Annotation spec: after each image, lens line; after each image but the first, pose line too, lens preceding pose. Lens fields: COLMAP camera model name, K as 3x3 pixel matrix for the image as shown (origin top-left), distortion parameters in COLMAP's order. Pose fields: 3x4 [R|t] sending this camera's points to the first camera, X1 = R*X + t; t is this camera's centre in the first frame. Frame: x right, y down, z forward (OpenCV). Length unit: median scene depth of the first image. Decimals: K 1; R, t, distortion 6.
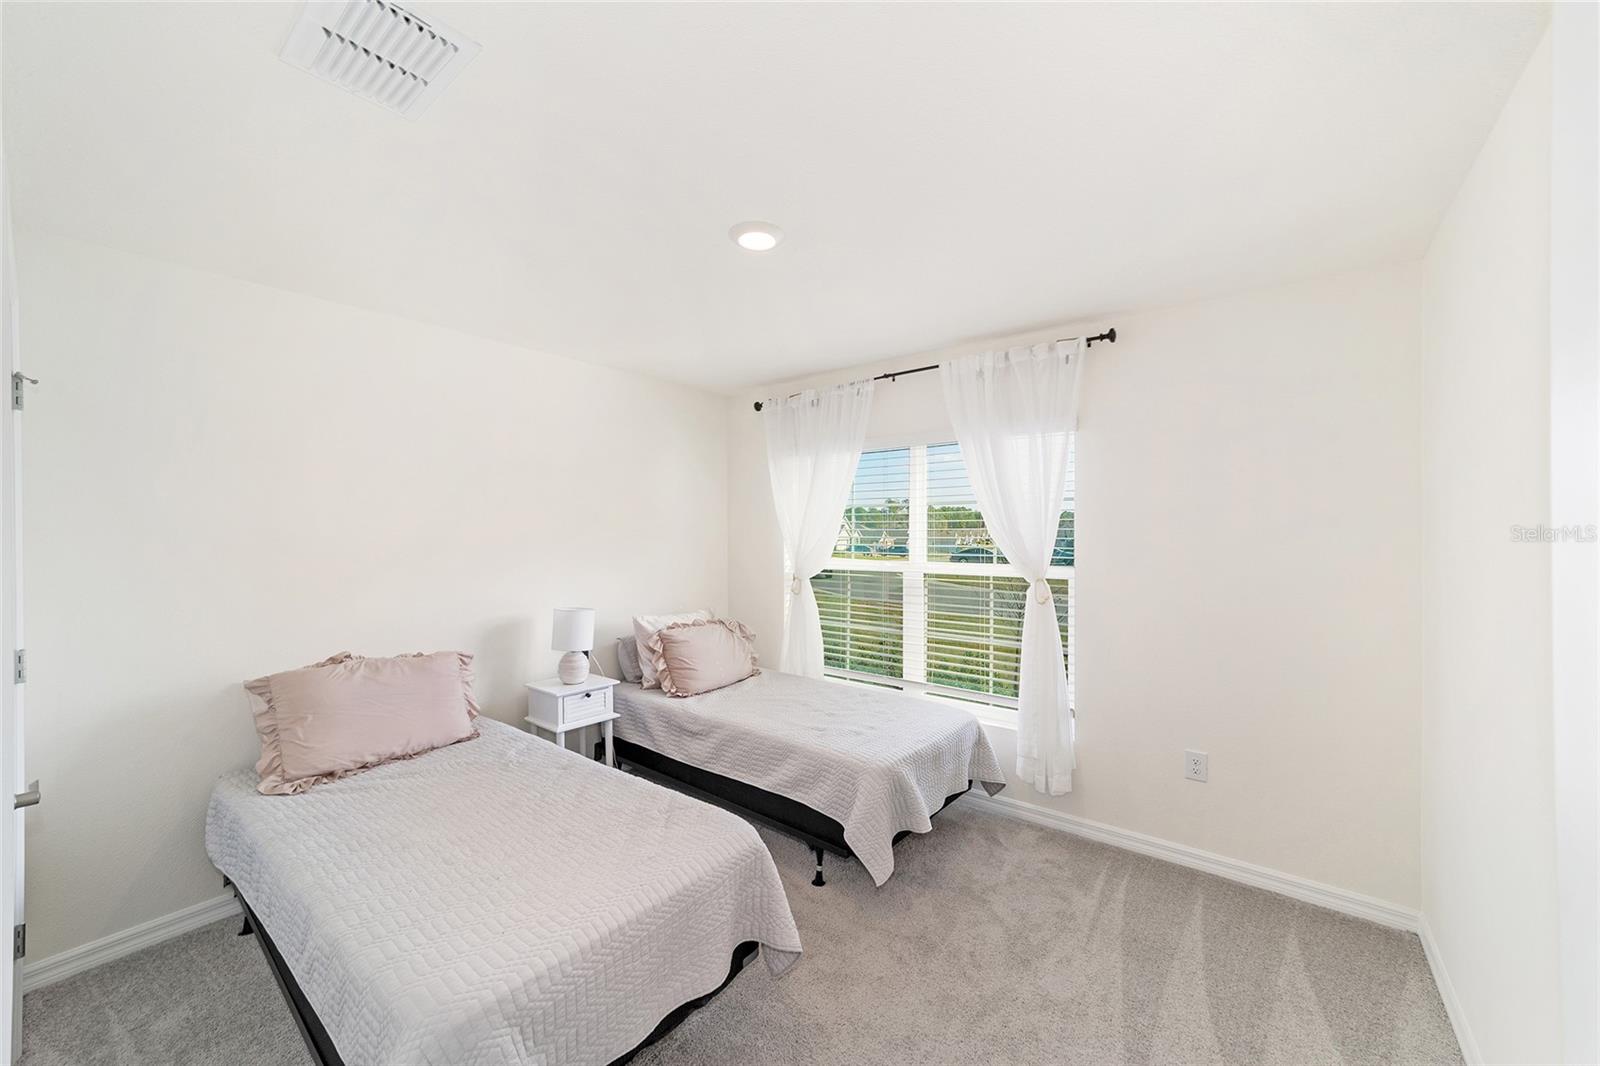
lens RADIAL K [[613.6, 0, 794.6], [0, 613.6, 534.0], [0, 0, 1]] dist [-0.011369, 0.006515]
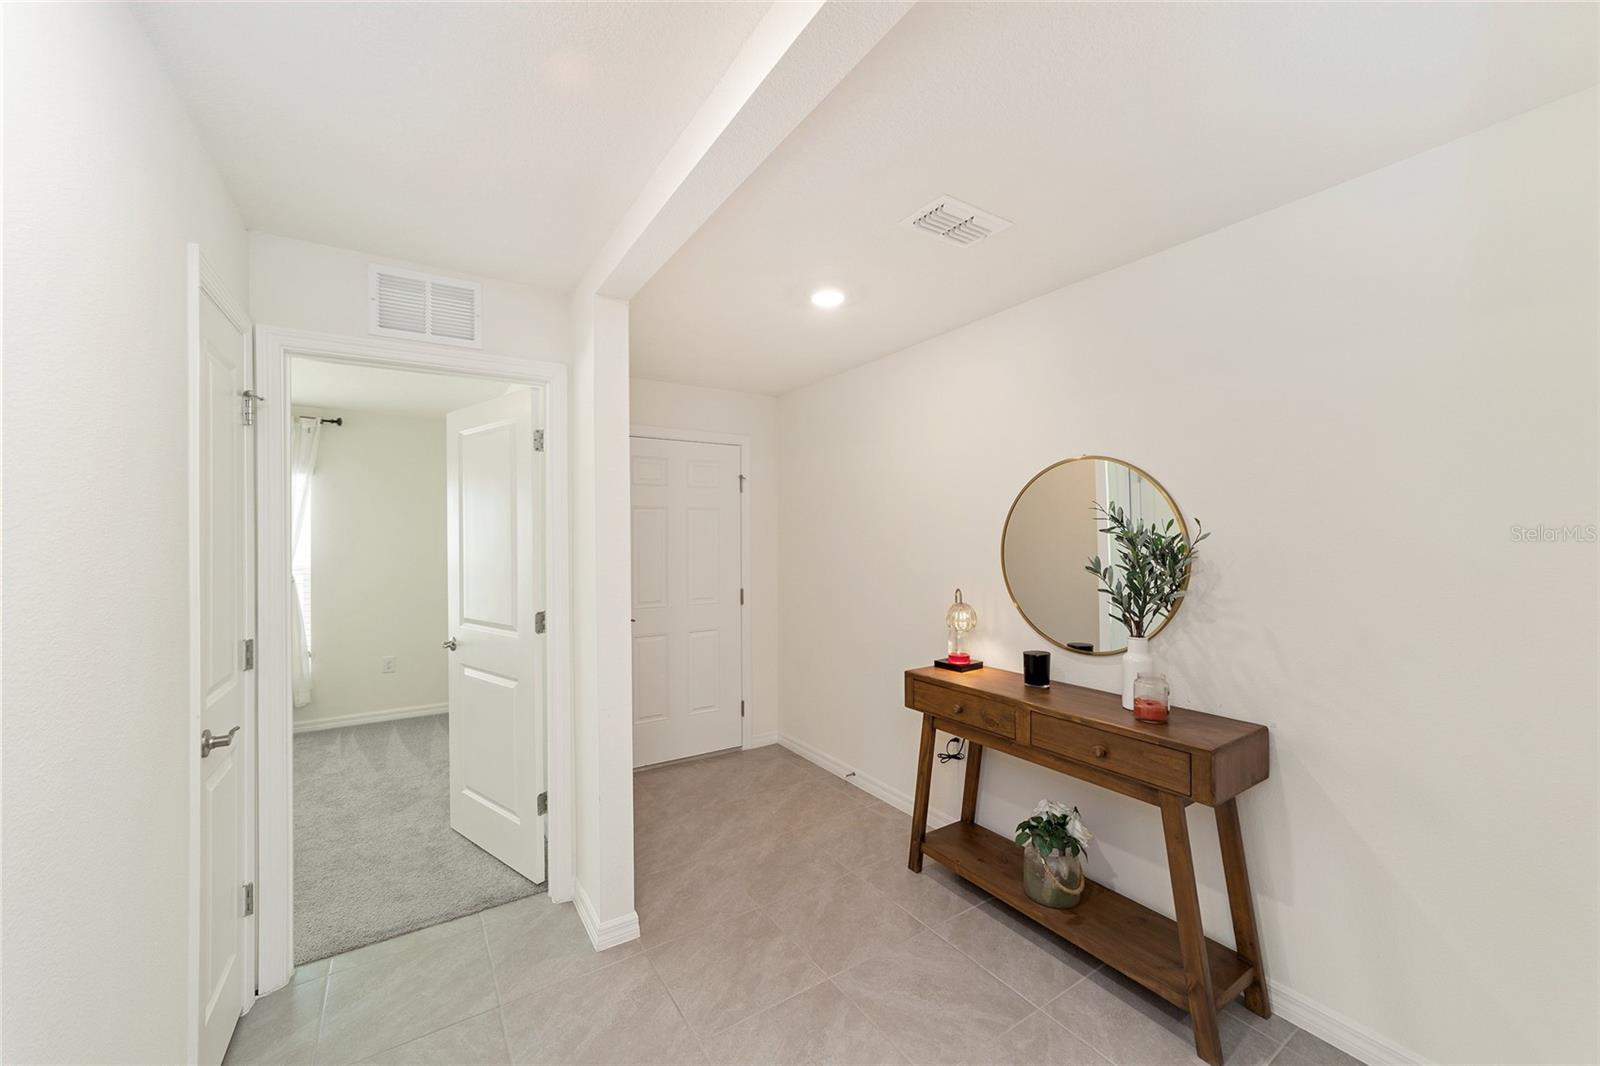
lens RADIAL K [[613.6, 0, 806.2], [0, 613.6, 537.9], [0, 0, 1]] dist [-0.011369, 0.006515]
pose [[0.312649, 0.004290, 0.949859, -0.649316], [0.004791, 0.999970, -0.006093, 0.010042], [-0.949857, 0.006456, 0.312619, -0.716349]]
